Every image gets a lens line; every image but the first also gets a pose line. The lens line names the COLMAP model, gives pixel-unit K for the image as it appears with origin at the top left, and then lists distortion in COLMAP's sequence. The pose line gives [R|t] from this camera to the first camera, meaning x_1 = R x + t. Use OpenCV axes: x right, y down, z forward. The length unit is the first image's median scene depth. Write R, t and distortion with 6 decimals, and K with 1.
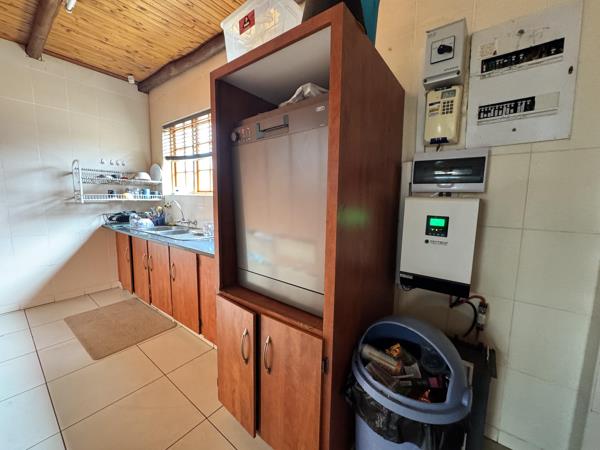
lens RADIAL K [[240.5, 0, 299.6], [0, 240.5, 224.3], [0, 0, 1]] dist [-0.000961, -0.000646]
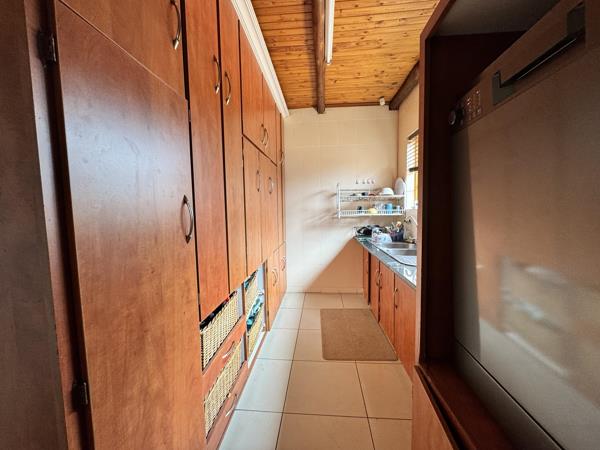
lens RADIAL K [[240.5, 0, 299.8], [0, 240.5, 224.5], [0, 0, 1]] dist [-0.000961, -0.000646]
pose [[0.540050, 0.031053, -0.841060, 0.012707], [-0.068941, 0.997593, -0.007435, -0.030022], [0.838805, 0.061999, 0.540891, 0.160852]]
